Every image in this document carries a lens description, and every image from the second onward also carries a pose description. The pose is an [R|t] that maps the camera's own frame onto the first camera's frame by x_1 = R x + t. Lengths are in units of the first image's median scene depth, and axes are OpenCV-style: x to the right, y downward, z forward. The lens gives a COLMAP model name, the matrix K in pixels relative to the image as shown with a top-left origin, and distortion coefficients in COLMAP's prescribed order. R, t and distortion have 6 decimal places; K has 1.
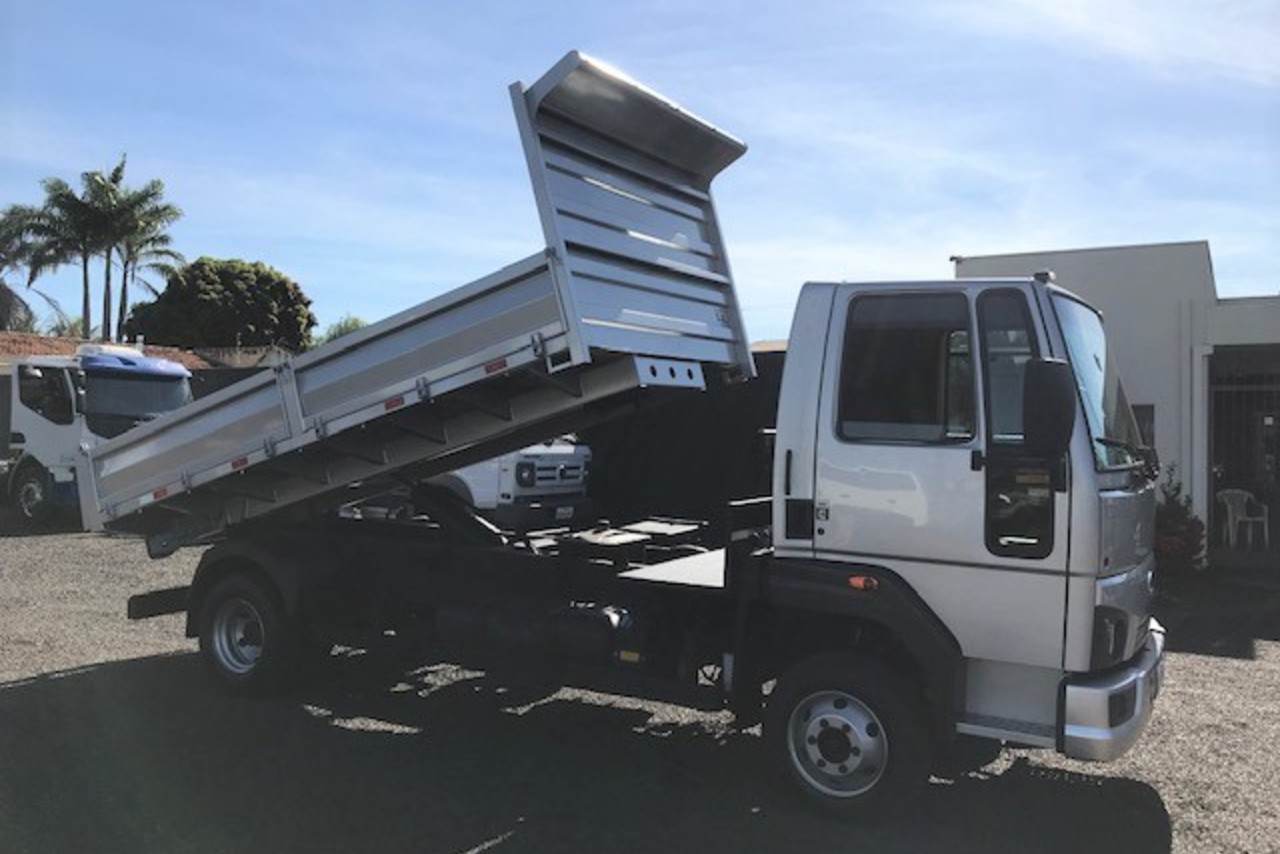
lens RADIAL K [[1028.0, 0, 639.6], [0, 1028.0, 428.2], [0, 0, 1]] dist [0.016004, 0.006187]
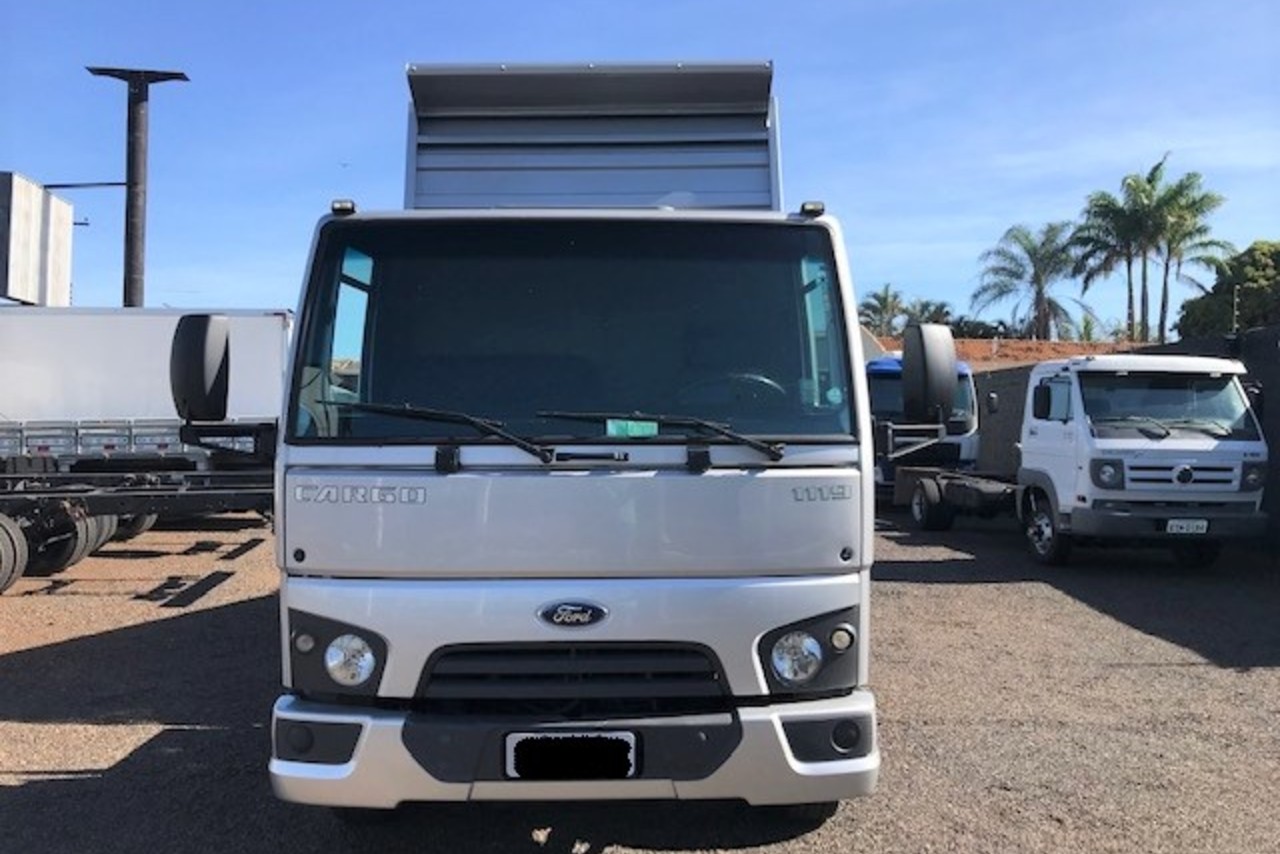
lens RADIAL K [[1028.0, 0, 638.9], [0, 1028.0, 422.9], [0, 0, 1]] dist [0.016004, 0.006187]
pose [[0.504102, -0.008224, -0.863605, 0.102565], [0.001270, 0.999961, -0.008781, 0.002899], [0.863643, 0.003329, 0.504093, 0.067920]]
